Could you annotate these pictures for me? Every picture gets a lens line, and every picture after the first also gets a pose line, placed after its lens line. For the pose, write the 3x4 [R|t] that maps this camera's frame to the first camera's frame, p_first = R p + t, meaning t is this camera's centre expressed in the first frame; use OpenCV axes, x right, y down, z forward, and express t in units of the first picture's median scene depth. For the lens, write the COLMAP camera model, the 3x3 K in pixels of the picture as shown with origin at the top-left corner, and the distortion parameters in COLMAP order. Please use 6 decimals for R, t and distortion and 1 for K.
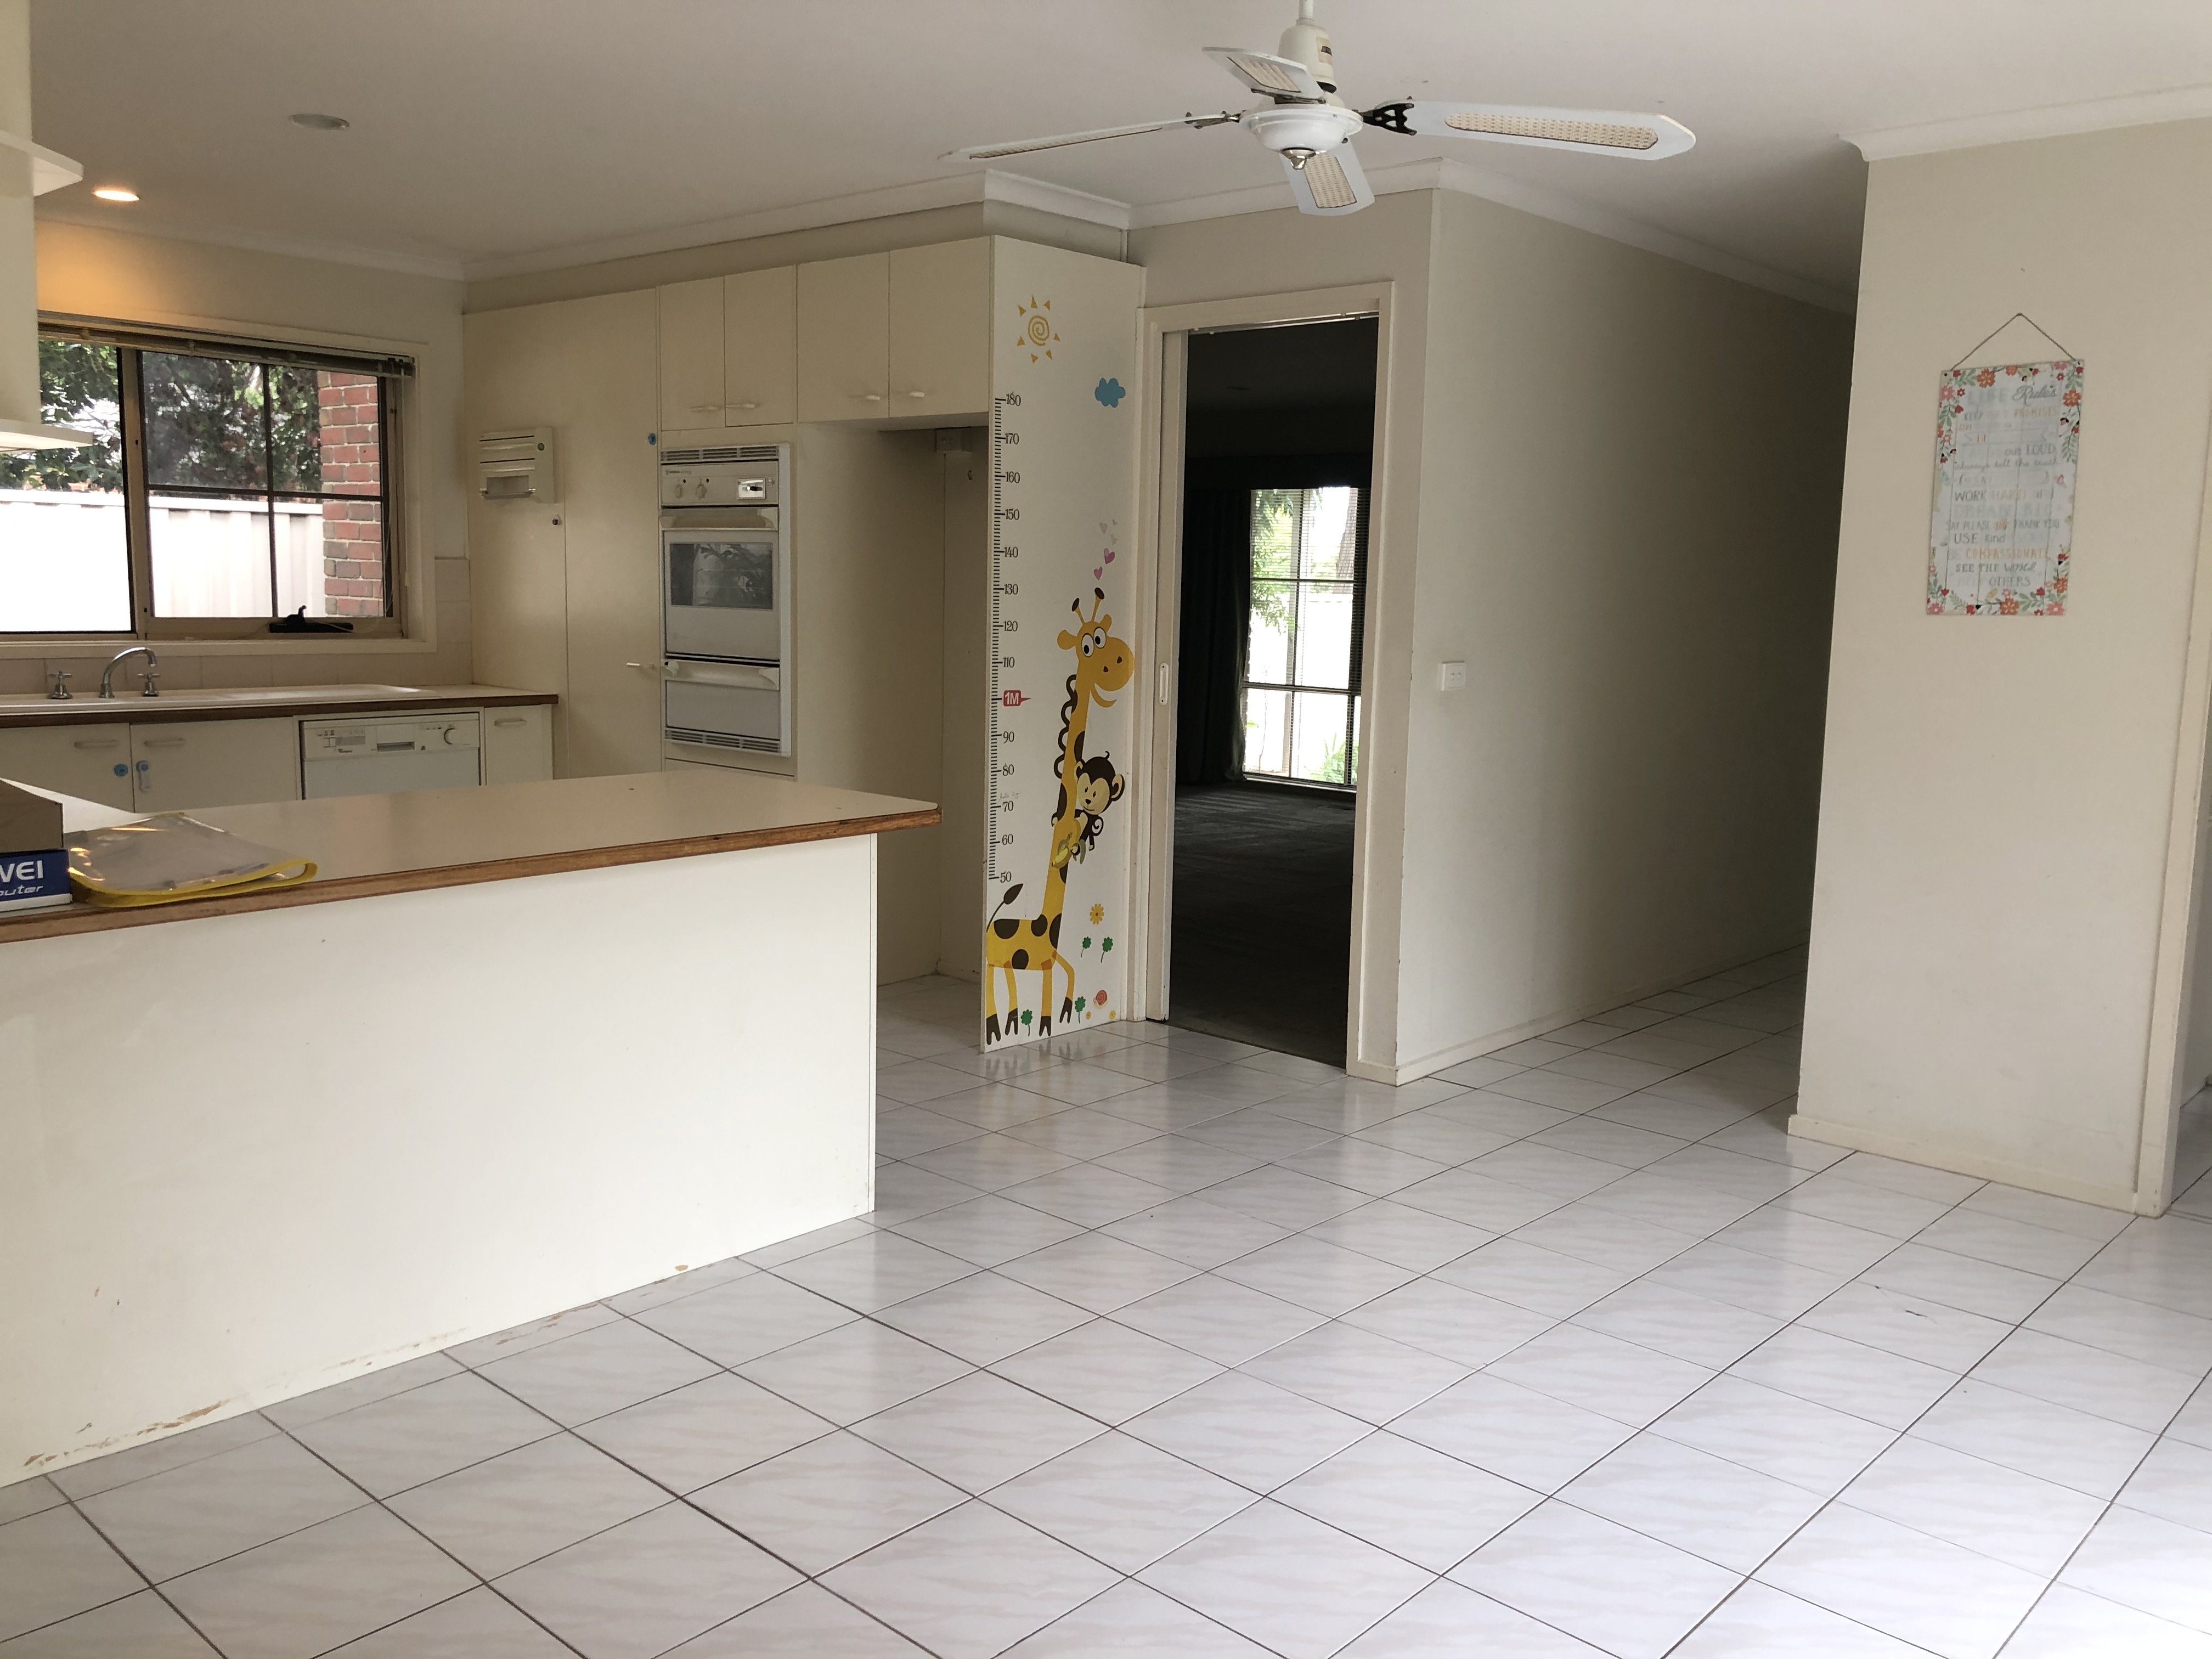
lens RADIAL K [[1824.8, 0, 1100.9], [0, 1824.8, 826.9], [0, 0, 1]] dist [0.013920, -0.000672]
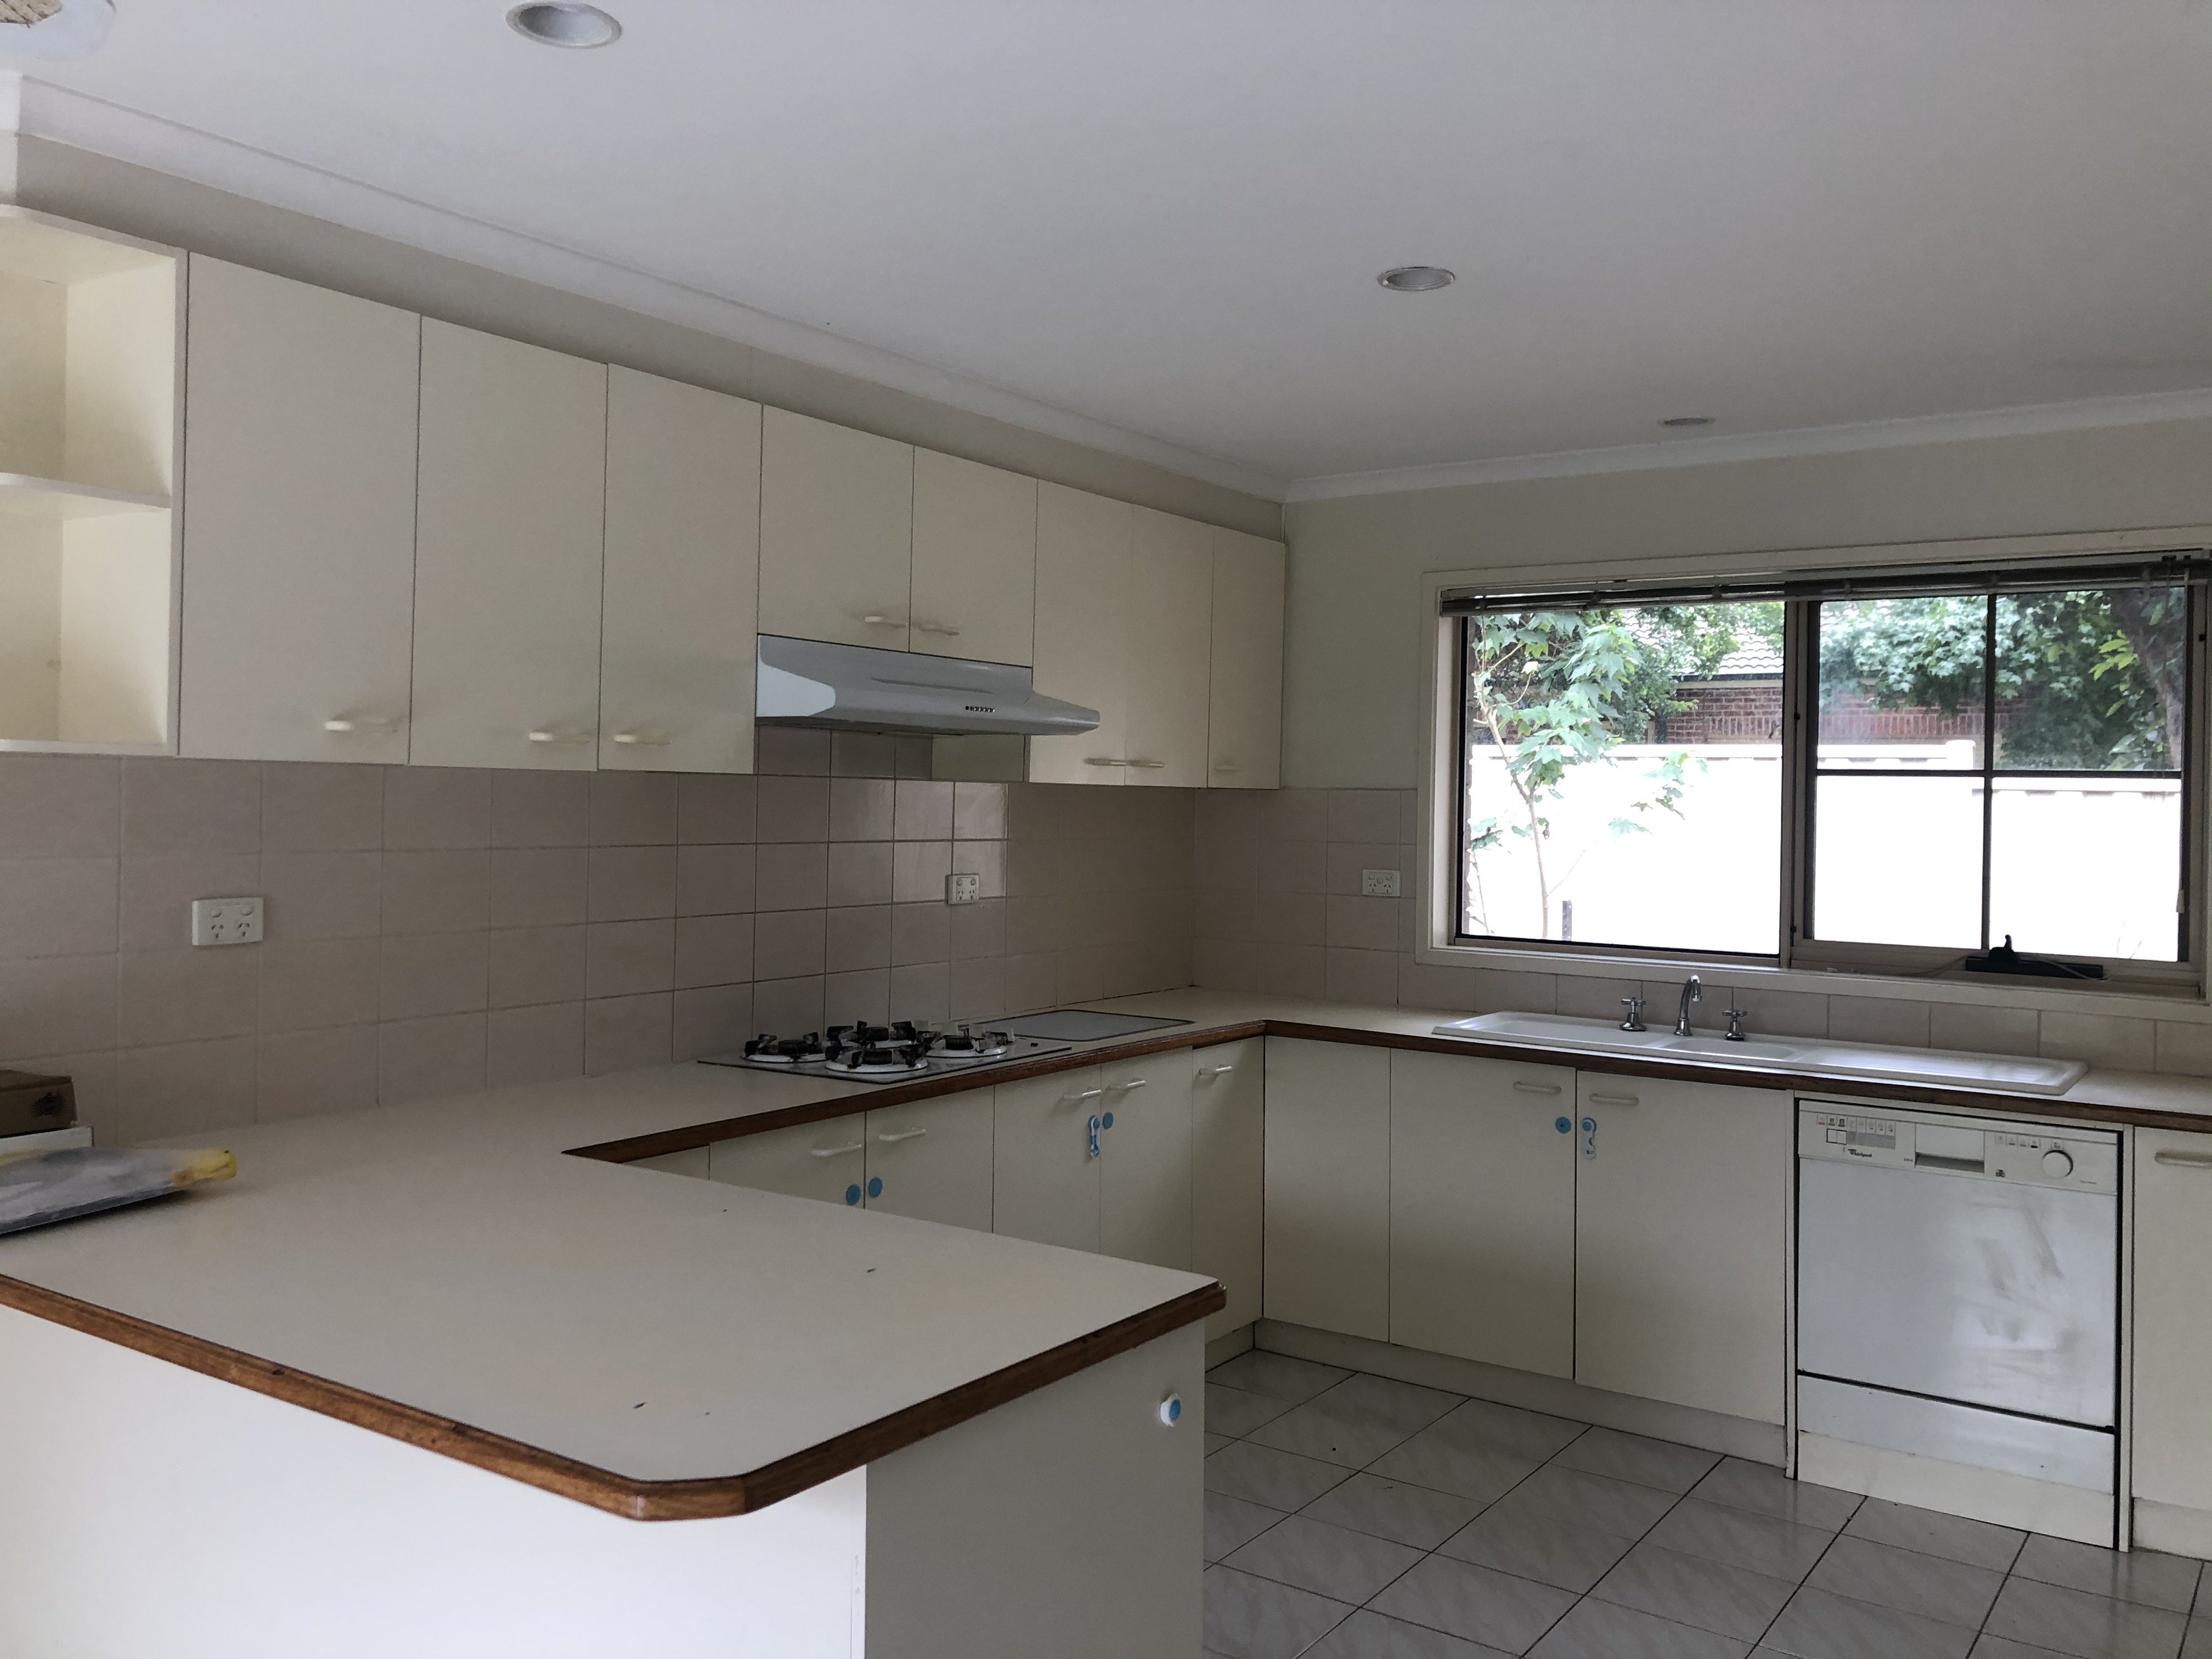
lens RADIAL K [[1824.8, 0, 1101.4], [0, 1824.8, 827.2], [0, 0, 1]] dist [0.013920, -0.000672]
pose [[0.118745, -0.003058, -0.992920, 0.213391], [-0.149843, 0.988488, -0.020965, -0.102340], [0.981553, 0.151271, 0.116920, 0.624343]]
